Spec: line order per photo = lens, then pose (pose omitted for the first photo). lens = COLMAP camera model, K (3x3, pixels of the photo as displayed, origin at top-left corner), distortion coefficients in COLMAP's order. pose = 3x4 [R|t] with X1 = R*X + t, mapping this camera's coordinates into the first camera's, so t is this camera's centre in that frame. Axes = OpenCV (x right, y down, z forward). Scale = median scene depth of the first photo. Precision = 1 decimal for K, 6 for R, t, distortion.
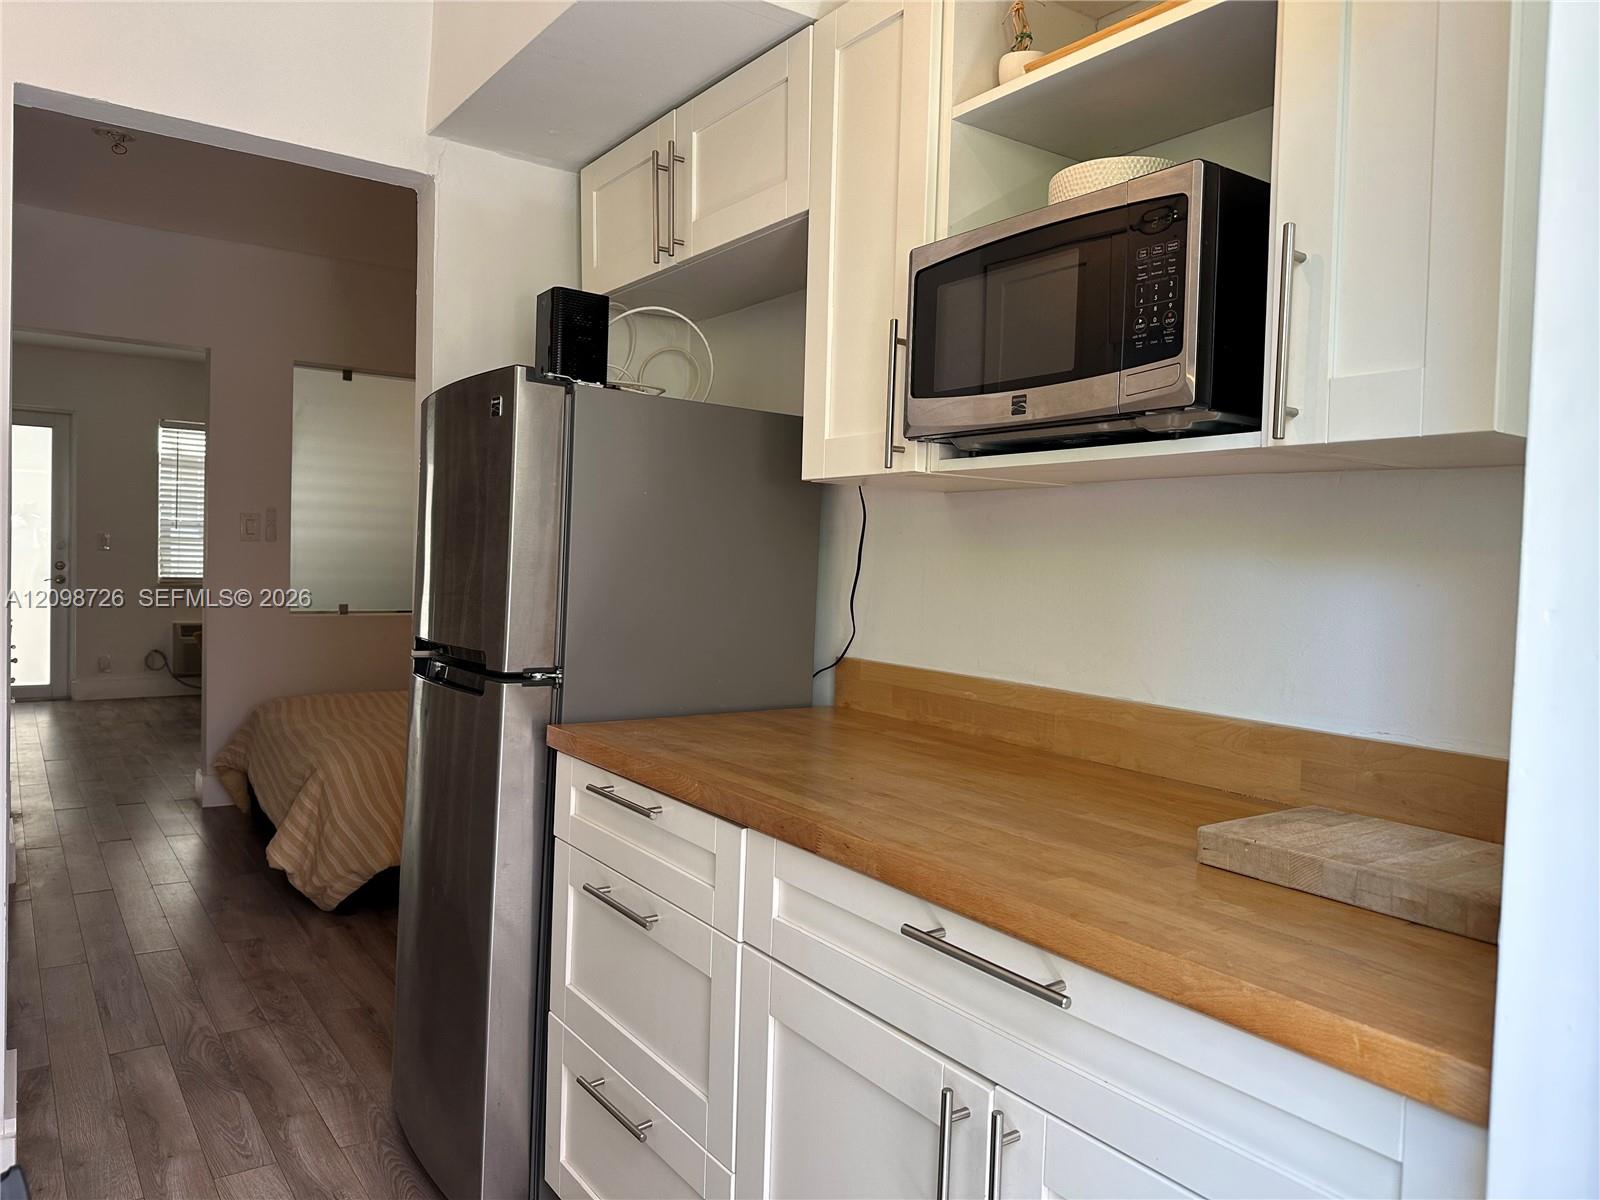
lens RADIAL K [[1127.5, 0, 809.0], [0, 1127.5, 591.3], [0, 0, 1]] dist [-0.004515, 0.006851]
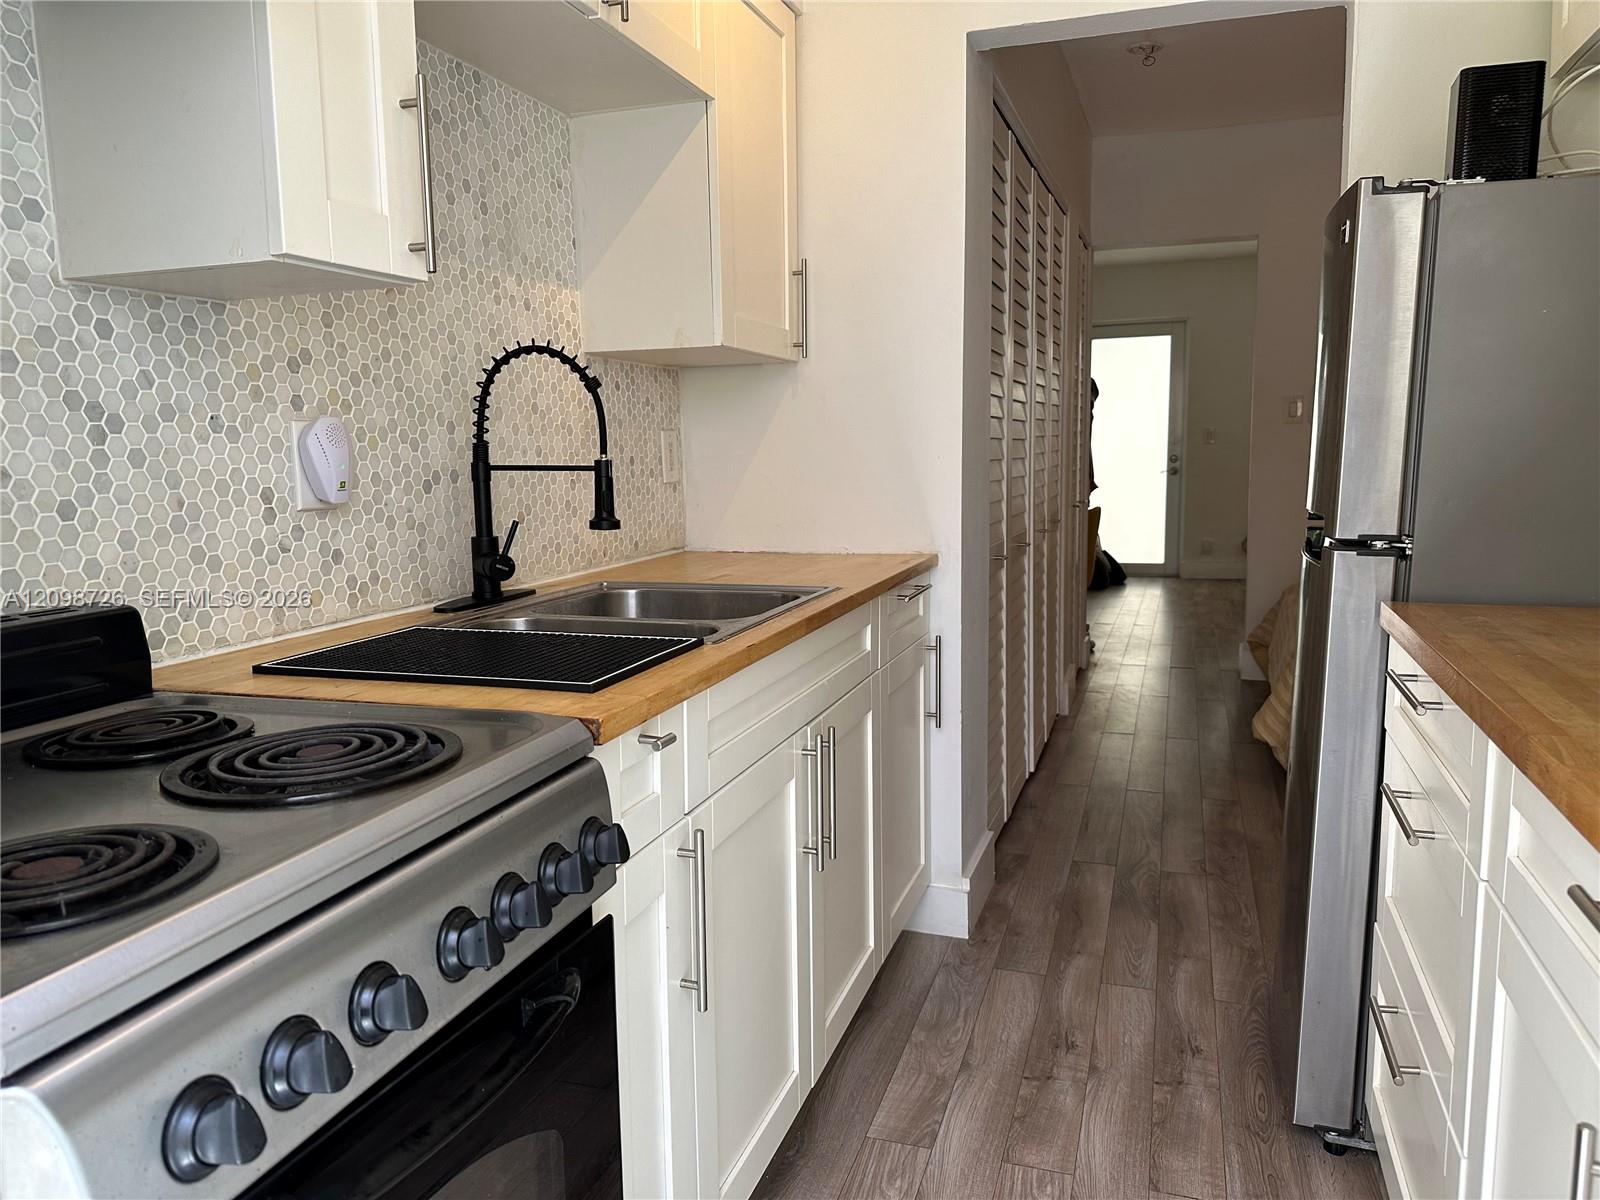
lens RADIAL K [[1127.5, 0, 806.0], [0, 1127.5, 601.1], [0, 0, 1]] dist [-0.004515, 0.006851]
pose [[0.583920, 0.071293, -0.808675, 0.153381], [0.011068, 0.995345, 0.095742, 0.023134], [0.811736, -0.064856, 0.580412, 0.103670]]
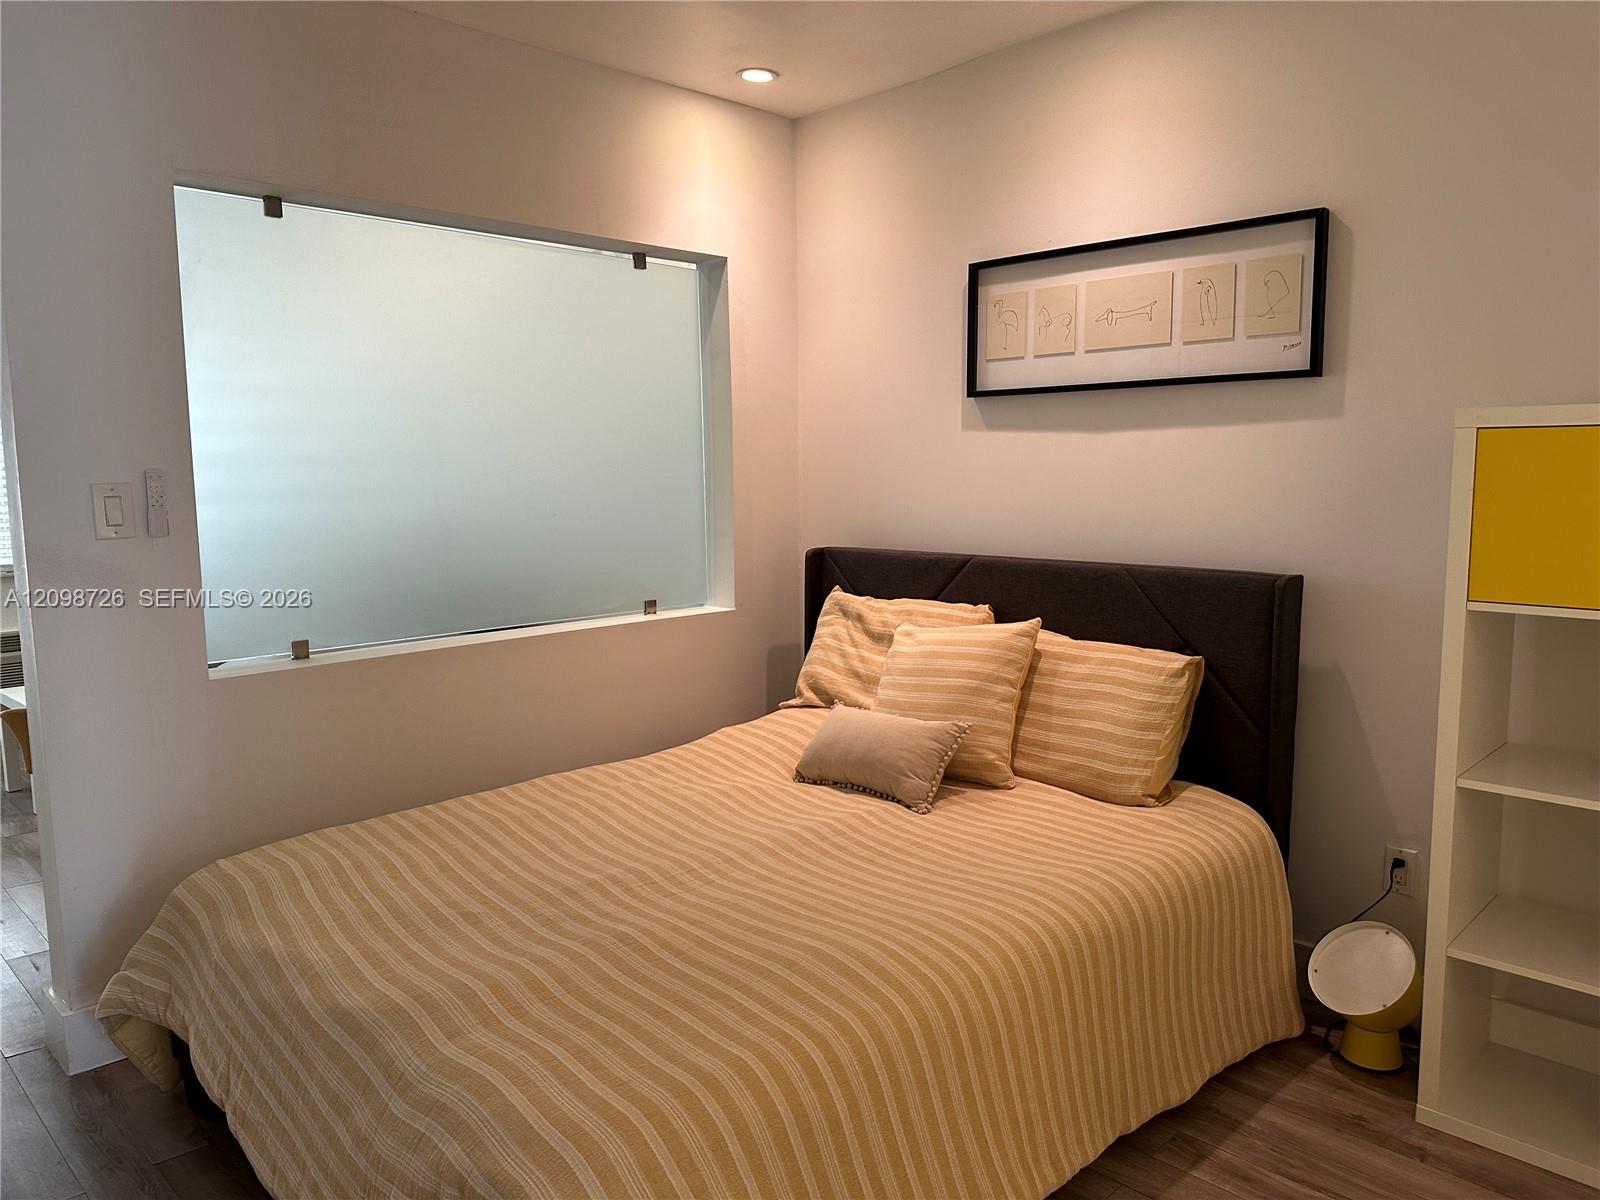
lens RADIAL K [[1127.5, 0, 797.9], [0, 1127.5, 600.6], [0, 0, 1]] dist [-0.004515, 0.006851]
pose [[0.986586, -0.056112, 0.153298, -0.556046], [0.043712, 0.995582, 0.083095, -0.090692], [-0.157284, -0.075279, 0.984680, 0.926285]]
